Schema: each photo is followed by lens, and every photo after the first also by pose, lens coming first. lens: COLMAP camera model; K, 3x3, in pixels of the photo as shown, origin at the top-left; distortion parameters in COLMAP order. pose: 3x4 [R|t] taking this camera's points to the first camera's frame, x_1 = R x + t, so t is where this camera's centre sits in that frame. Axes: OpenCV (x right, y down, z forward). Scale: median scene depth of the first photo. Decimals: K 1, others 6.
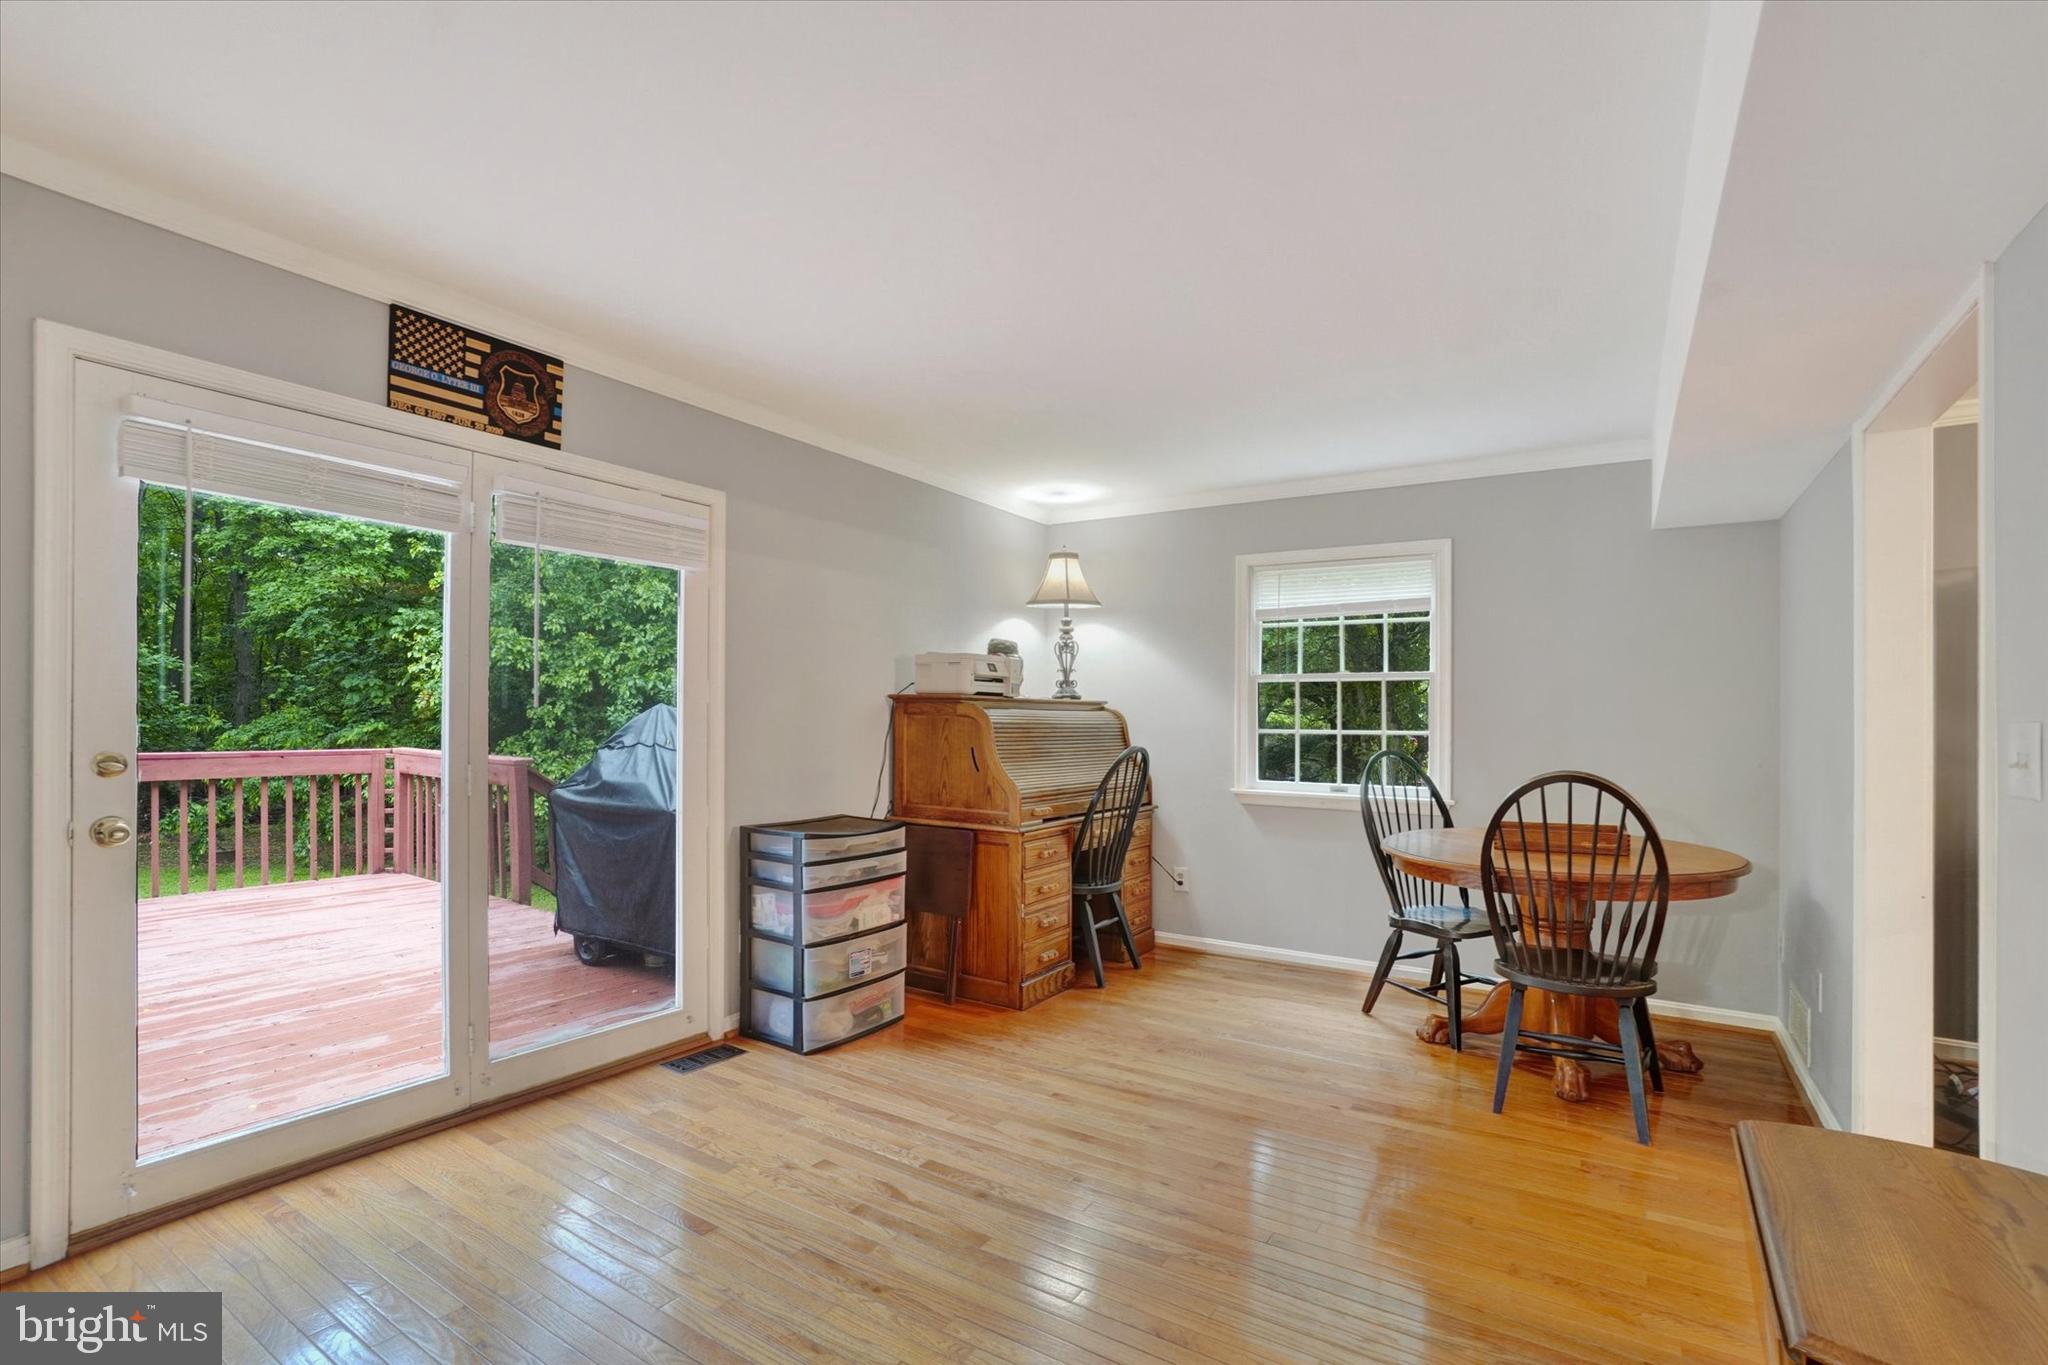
lens RADIAL K [[940.0, 0, 1012.2], [0, 940.0, 720.8], [0, 0, 1]] dist [-0.008607, 0.001230]
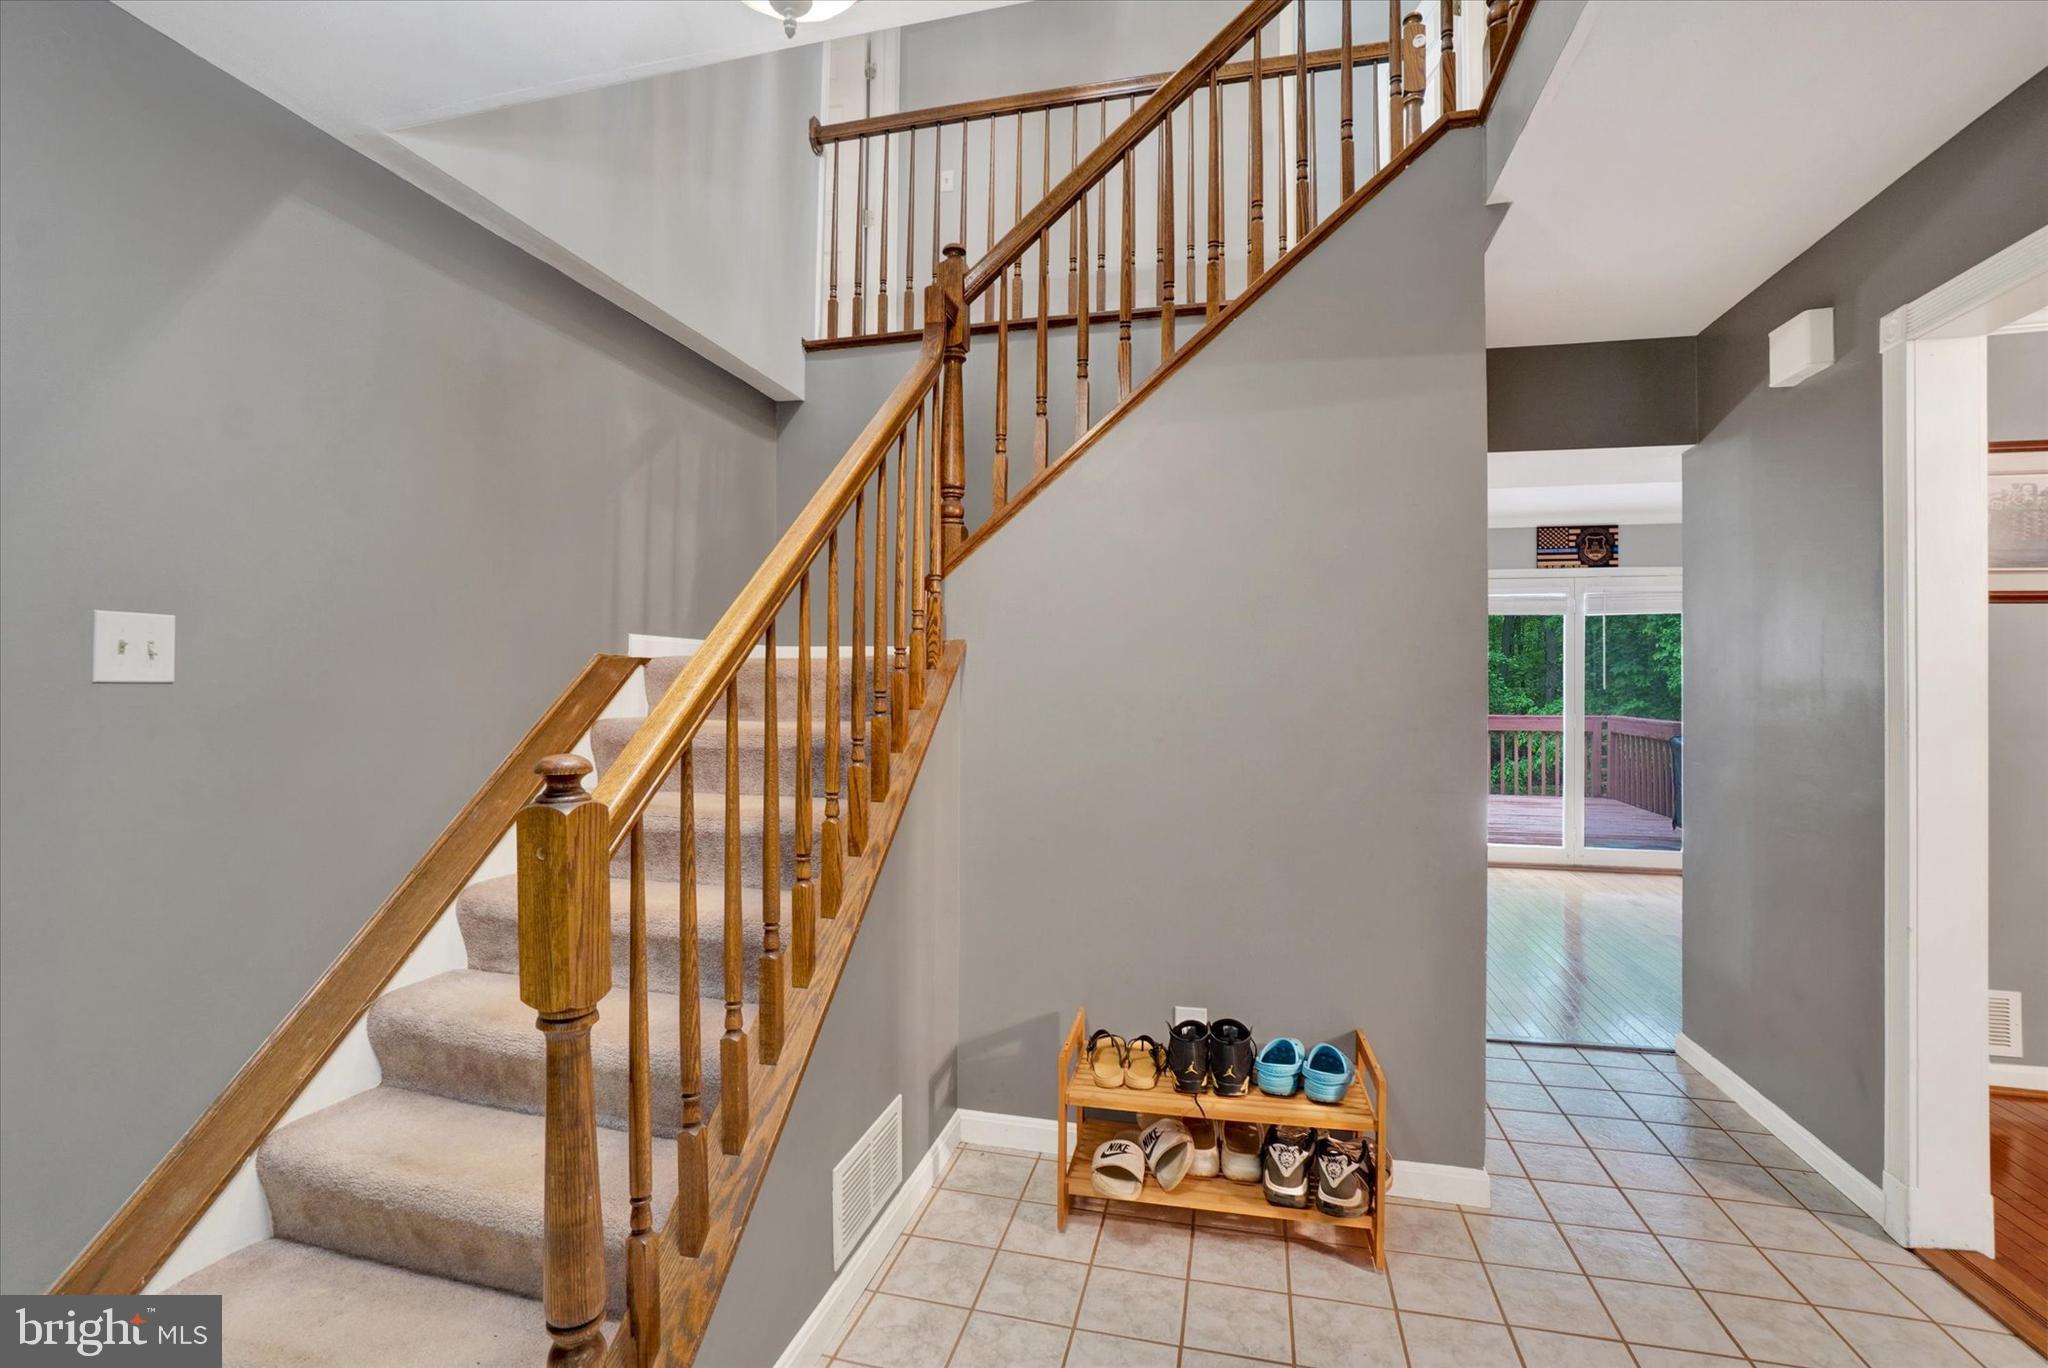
lens RADIAL K [[940.0, 0, 1018.0], [0, 940.0, 690.9], [0, 0, 1]] dist [-0.008607, 0.001230]
pose [[0.345712, -0.013999, -0.938236, 1.016809], [0.003707, 0.999901, -0.013553, 0.011592], [0.938333, 0.001207, 0.345729, -0.983304]]
